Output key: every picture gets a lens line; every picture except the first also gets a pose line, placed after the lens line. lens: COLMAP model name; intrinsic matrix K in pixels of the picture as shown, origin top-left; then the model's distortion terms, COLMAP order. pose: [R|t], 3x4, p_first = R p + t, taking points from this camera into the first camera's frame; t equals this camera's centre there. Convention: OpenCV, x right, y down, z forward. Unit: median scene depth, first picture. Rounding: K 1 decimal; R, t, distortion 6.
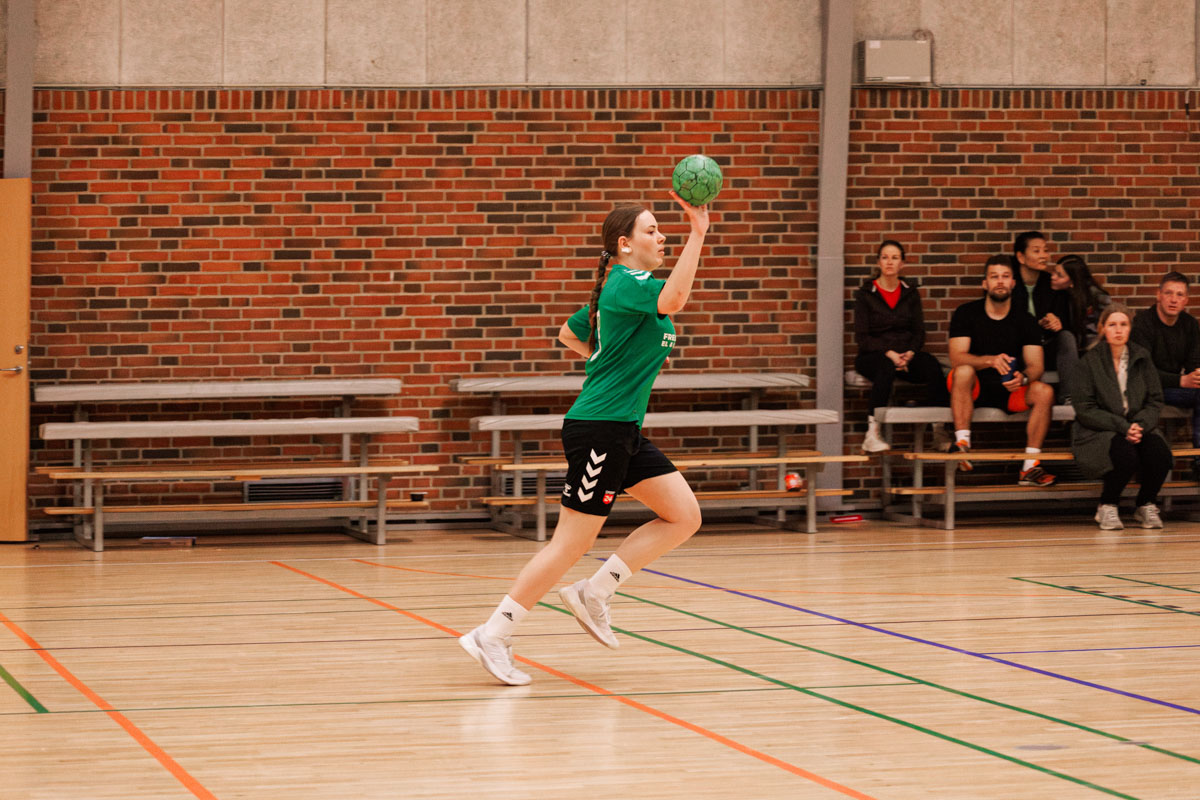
lens RADIAL K [[4128.6, 0, 600.0], [0, 4128.6, 400.0], [0, 0, 1]] dist [-0.234301, -0.495687]
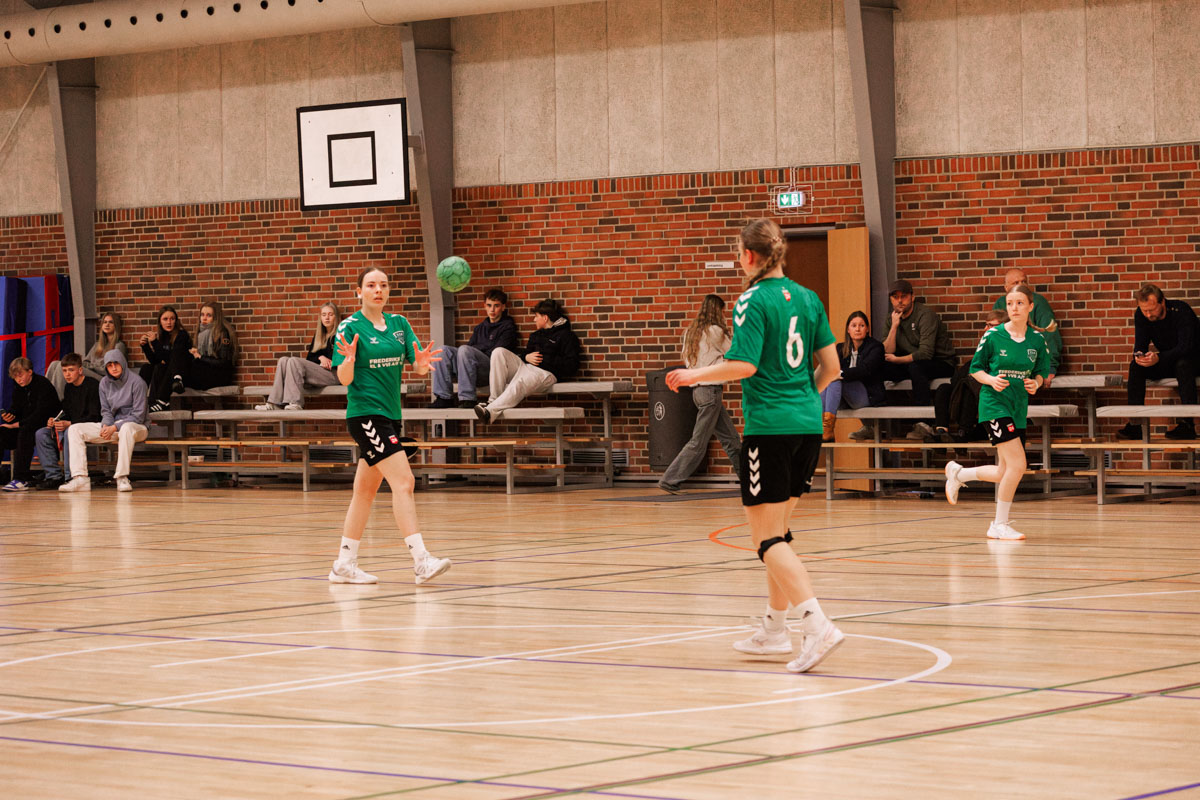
lens RADIAL K [[3630.1, 0, 600.0], [0, 3630.1, 400.0], [0, 0, 1]] dist [-0.205121, 0.024536]
pose [[0.578718, 0.015311, -0.815384, 0.765284], [-0.002946, 0.999856, 0.016684, -0.015464], [0.815522, -0.007253, 0.578680, 0.216743]]
